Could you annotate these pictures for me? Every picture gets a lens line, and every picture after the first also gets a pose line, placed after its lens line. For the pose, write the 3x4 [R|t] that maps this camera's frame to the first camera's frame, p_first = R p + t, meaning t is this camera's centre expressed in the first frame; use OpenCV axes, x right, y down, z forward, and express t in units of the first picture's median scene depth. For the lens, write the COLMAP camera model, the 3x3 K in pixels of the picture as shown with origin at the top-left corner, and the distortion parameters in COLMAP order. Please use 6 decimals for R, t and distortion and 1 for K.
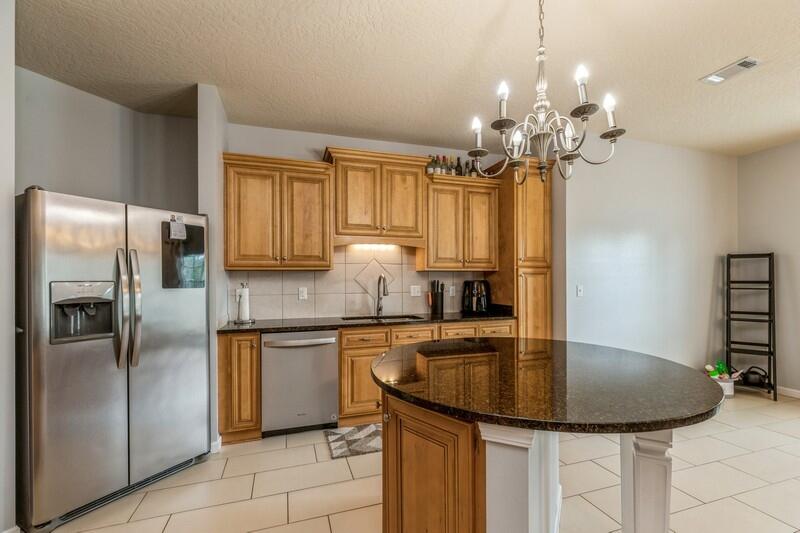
lens RADIAL K [[362.7, 0, 405.9], [0, 362.7, 277.5], [0, 0, 1]] dist [0.004848, 0.001641]
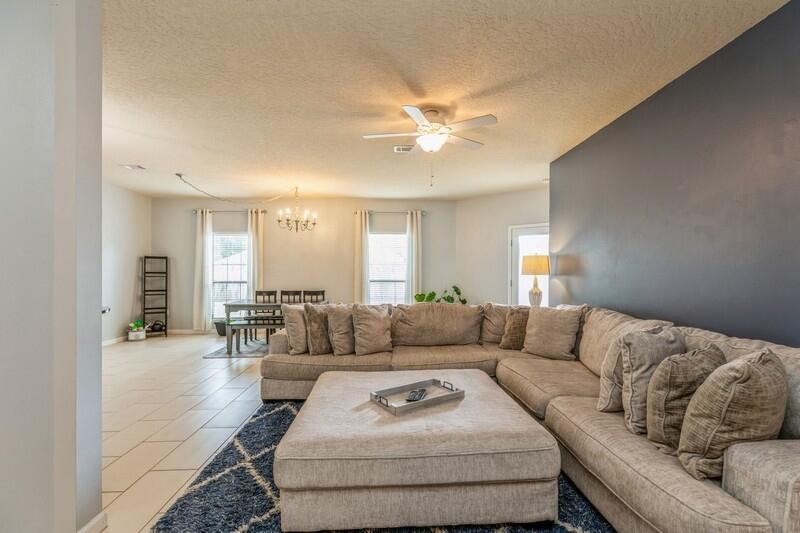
lens RADIAL K [[362.7, 0, 400.0], [0, 362.7, 270.8], [0, 0, 1]] dist [0.004848, 0.001641]
pose [[0.290104, 0.001638, 0.956994, -0.424874], [-0.009245, 0.999957, 0.001091, -0.011192], [-0.956950, -0.009164, 0.290107, -0.692859]]
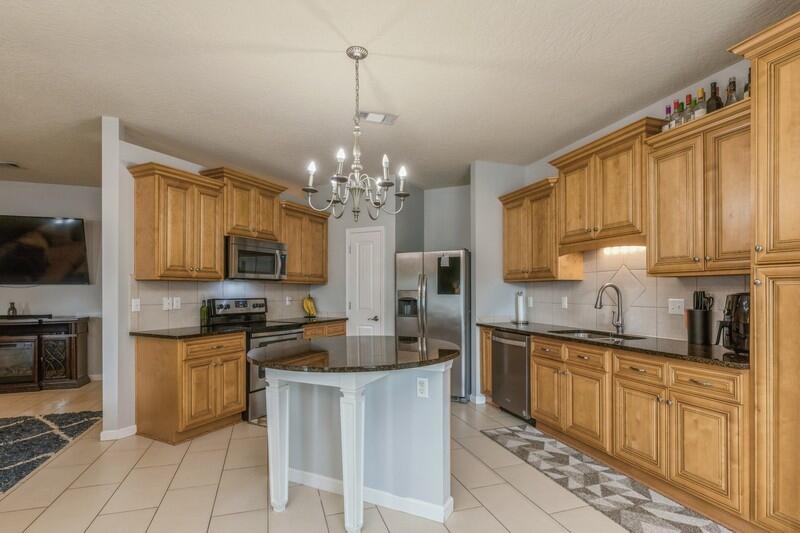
lens RADIAL K [[403.0, 0, 401.1], [0, 403.0, 290.3], [0, 0, 1]] dist [-0.002159, 0.000694]
pose [[-0.006201, 0.005358, -0.999966, 0.862272], [0.007865, 0.999955, 0.005309, -0.001197], [0.999950, -0.007832, -0.006242, 0.530168]]
